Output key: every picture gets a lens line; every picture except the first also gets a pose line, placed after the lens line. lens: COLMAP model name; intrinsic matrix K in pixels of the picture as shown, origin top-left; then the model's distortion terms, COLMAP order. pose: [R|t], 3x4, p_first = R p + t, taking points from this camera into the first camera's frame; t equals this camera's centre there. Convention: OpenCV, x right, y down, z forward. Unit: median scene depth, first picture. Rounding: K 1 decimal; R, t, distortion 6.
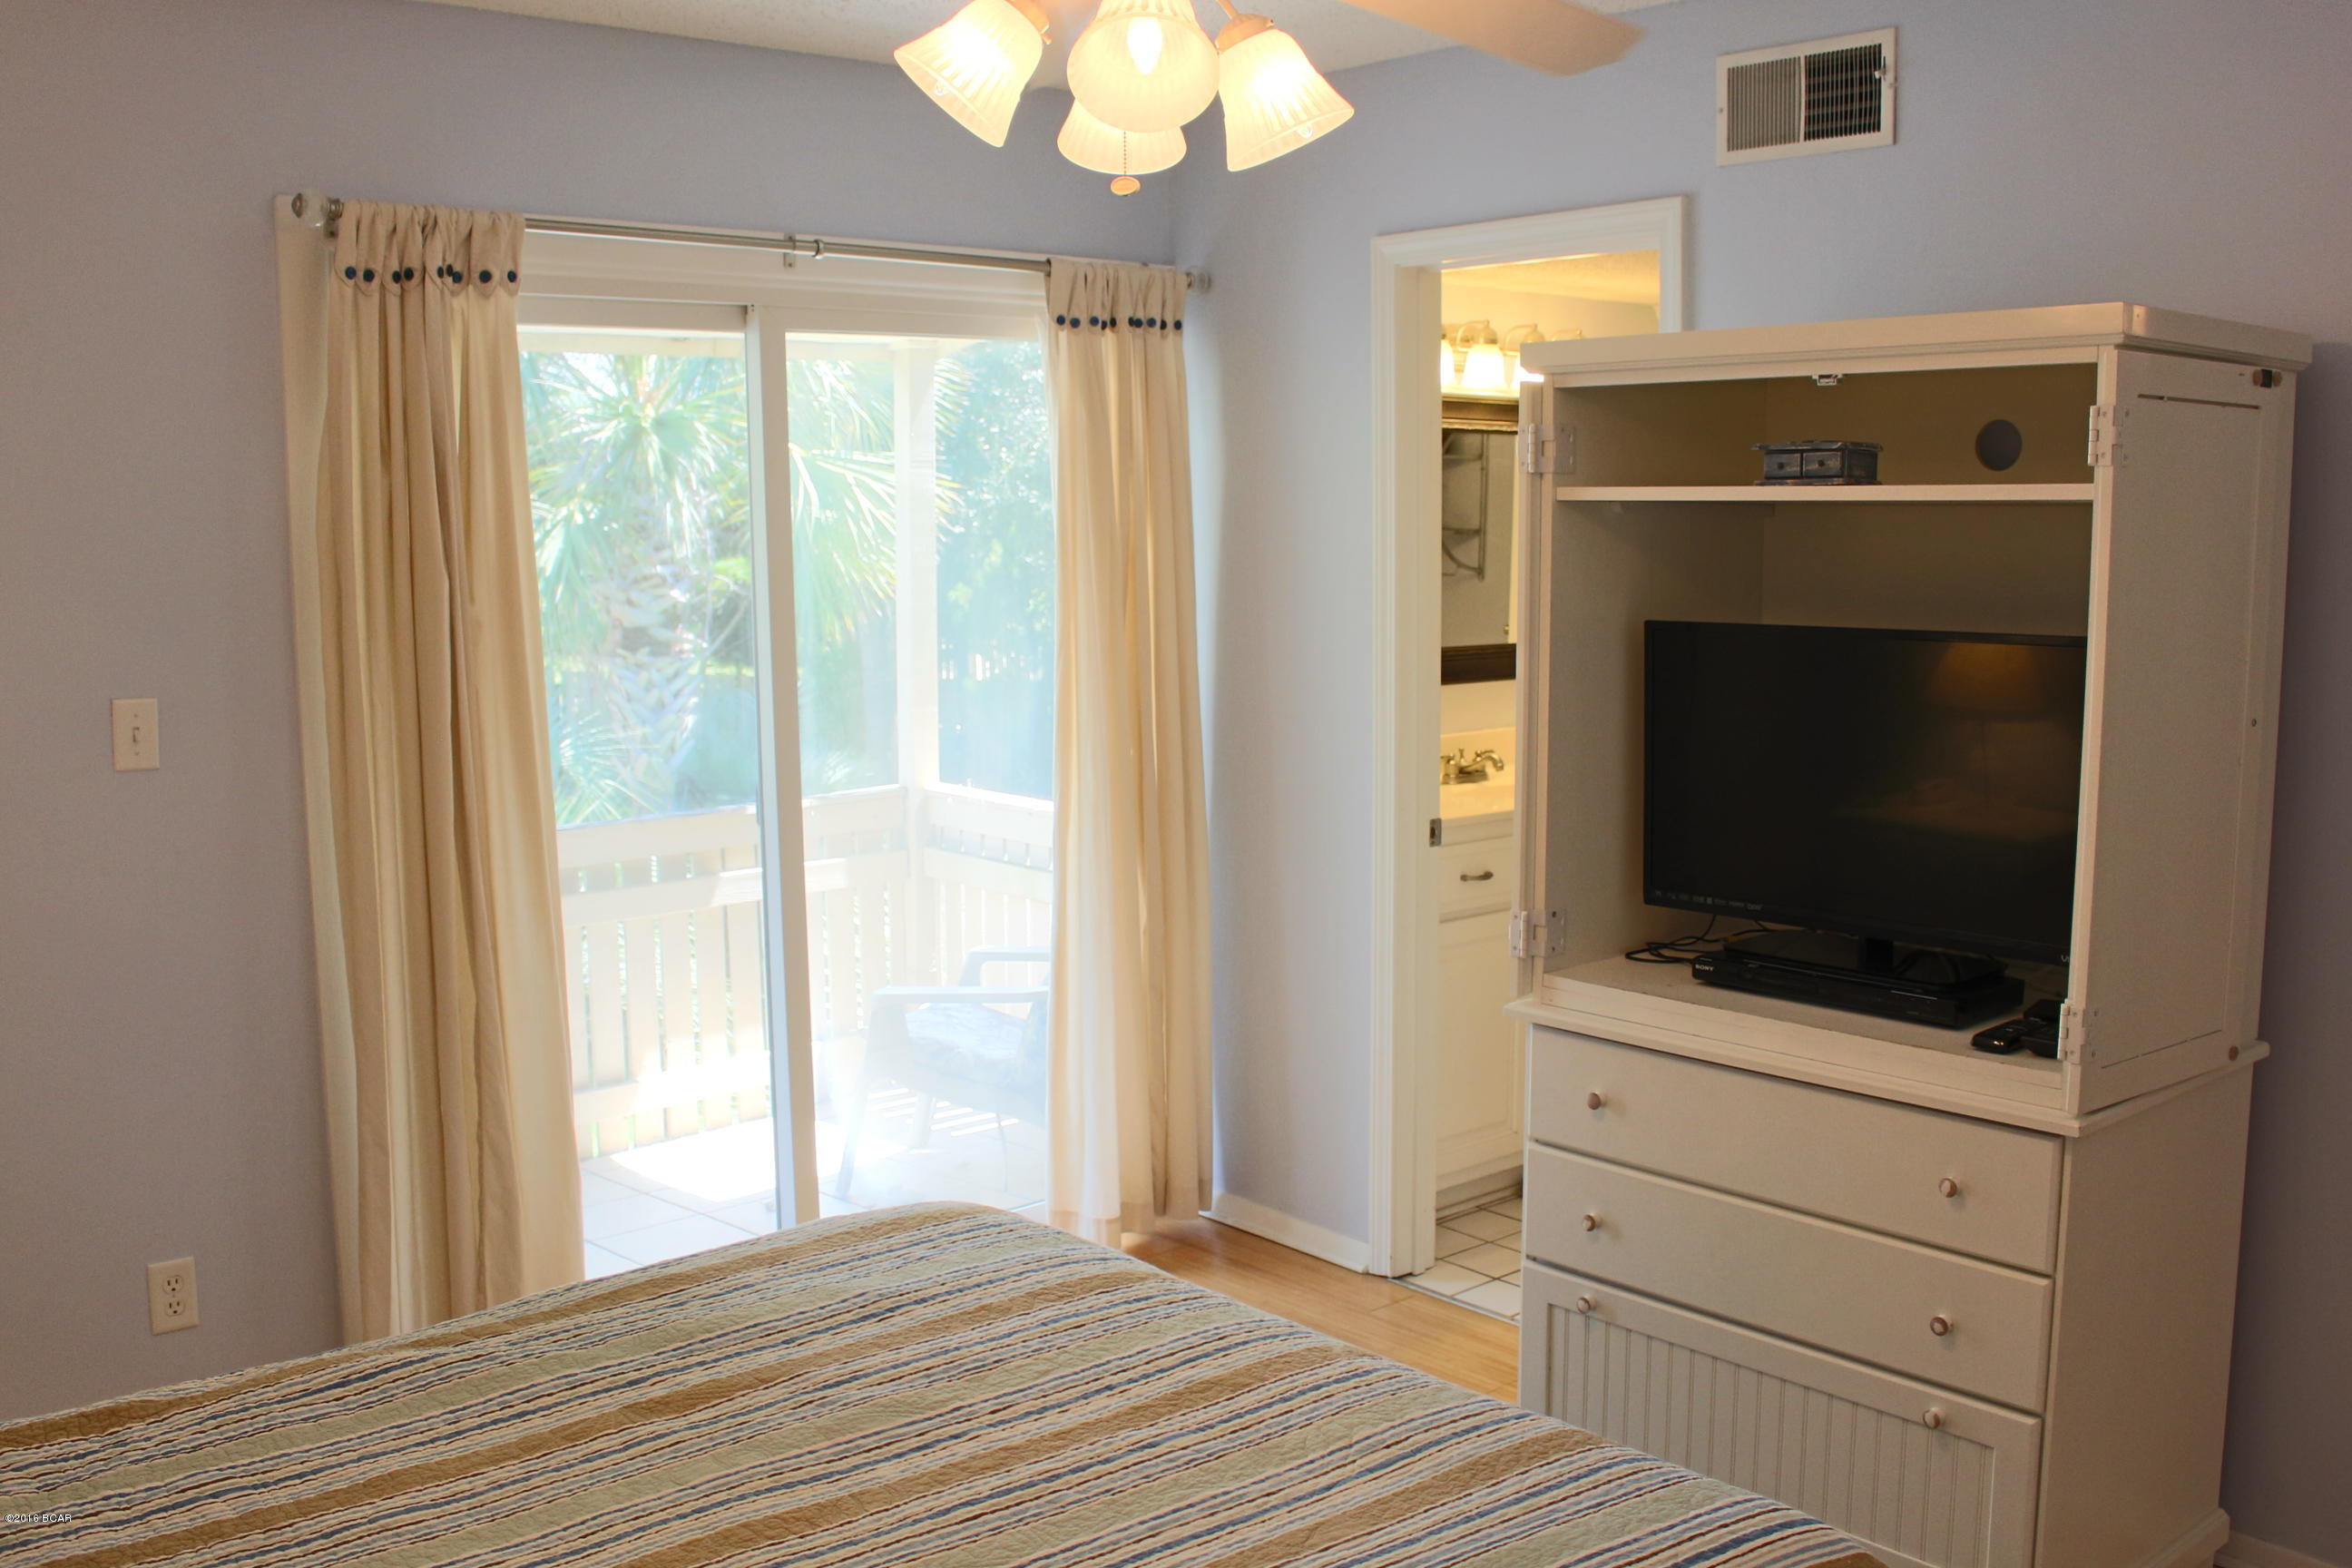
lens RADIAL K [[2166.8, 0, 1168.5], [0, 2166.8, 773.5], [0, 0, 1]] dist [-0.155238, 0.125684]
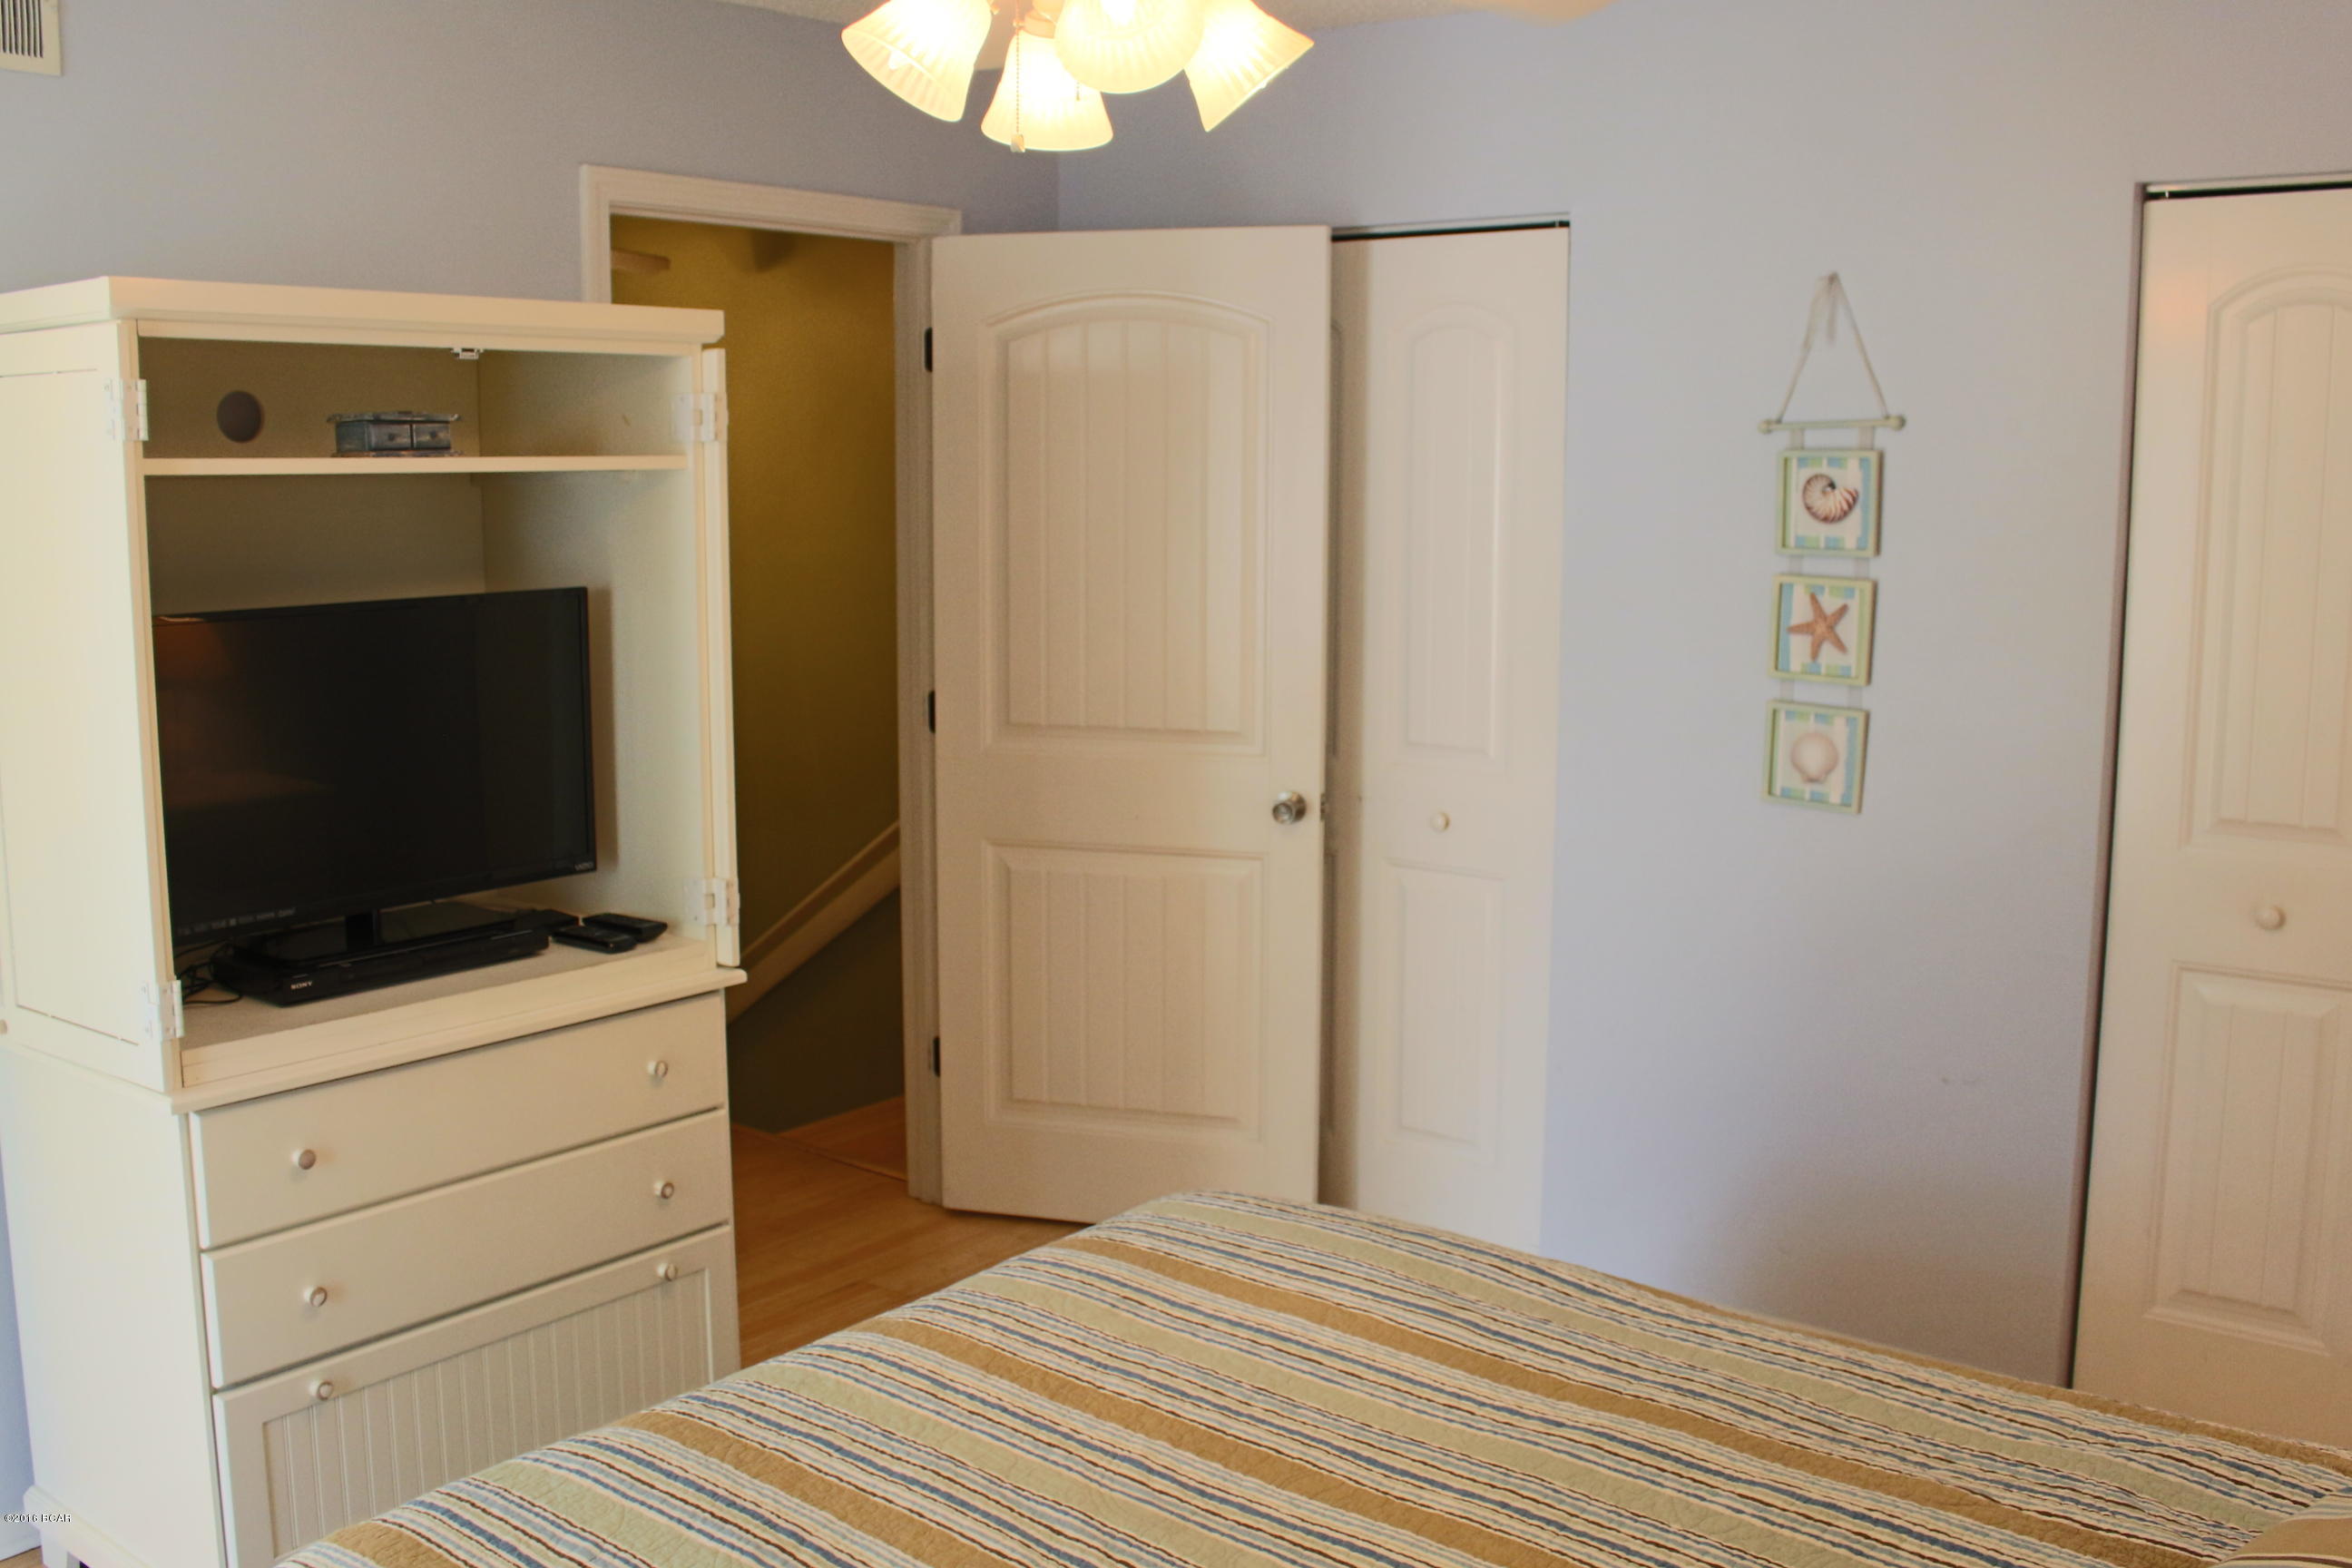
lens RADIAL K [[2166.8, 0, 1168.5], [0, 2166.8, 773.5], [0, 0, 1]] dist [-0.155238, 0.125684]
pose [[-0.195332, -0.130689, 0.971991, -0.742394], [0.126153, 0.979500, 0.157050, -0.100408], [-0.972590, 0.153296, -0.174841, 0.844295]]
